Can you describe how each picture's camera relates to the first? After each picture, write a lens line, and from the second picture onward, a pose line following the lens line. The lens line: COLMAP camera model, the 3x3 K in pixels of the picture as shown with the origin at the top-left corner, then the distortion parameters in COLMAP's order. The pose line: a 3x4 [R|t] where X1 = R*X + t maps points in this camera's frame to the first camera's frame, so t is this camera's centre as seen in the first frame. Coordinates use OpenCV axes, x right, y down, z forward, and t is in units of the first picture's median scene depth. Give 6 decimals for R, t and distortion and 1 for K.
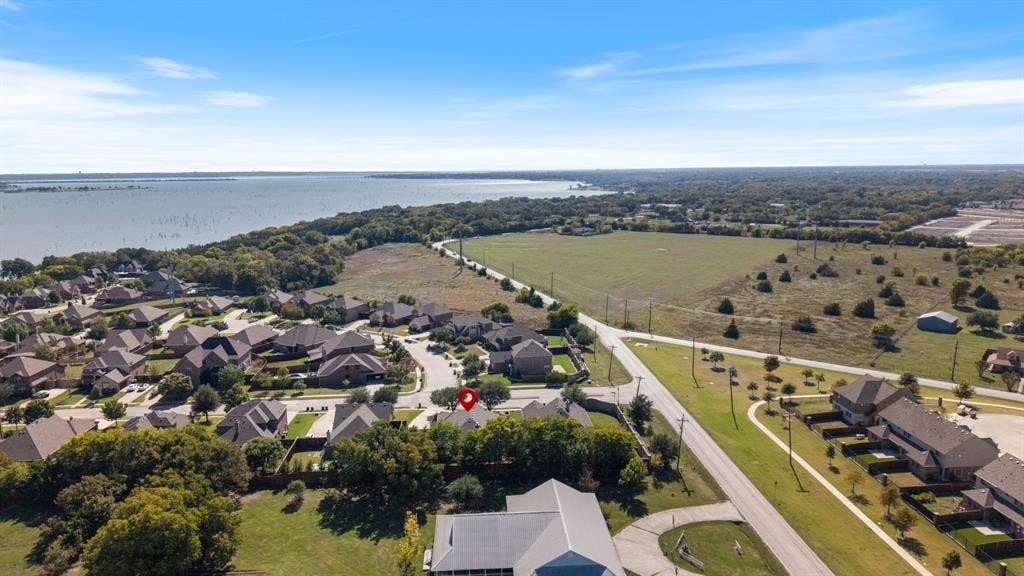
lens RADIAL K [[688.6, 0, 495.9], [0, 688.6, 286.8], [0, 0, 1]] dist [0.002373, 0.000394]
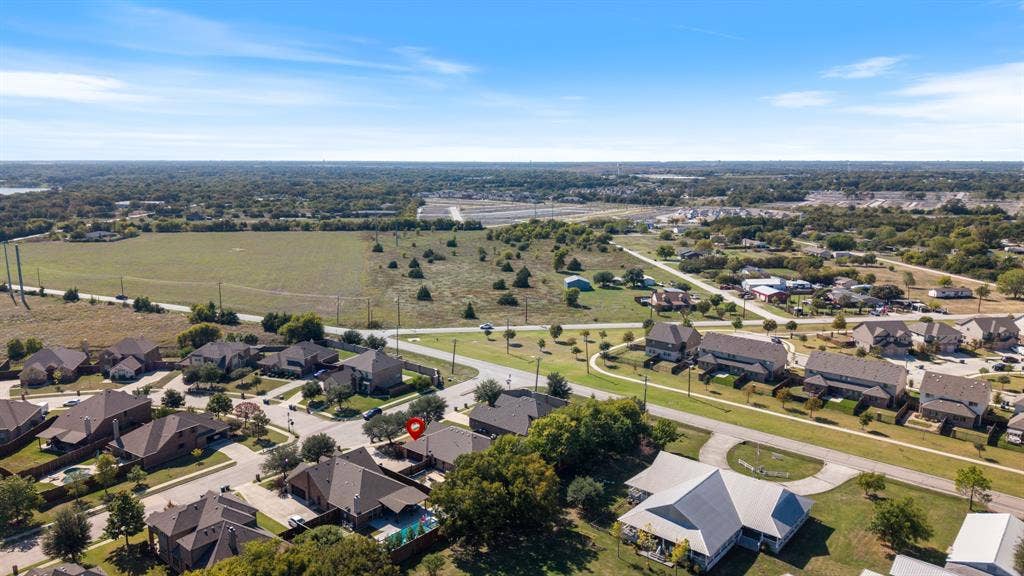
lens RADIAL K [[660.5, 0, 511.0], [0, 660.5, 323.4], [0, 0, 1]] dist [0.062161, -0.075180]
pose [[0.694128, -0.161049, 0.701605, -0.460535], [0.113828, 0.986946, 0.113933, -0.044107], [-0.710795, 0.000778, 0.703399, 0.239079]]
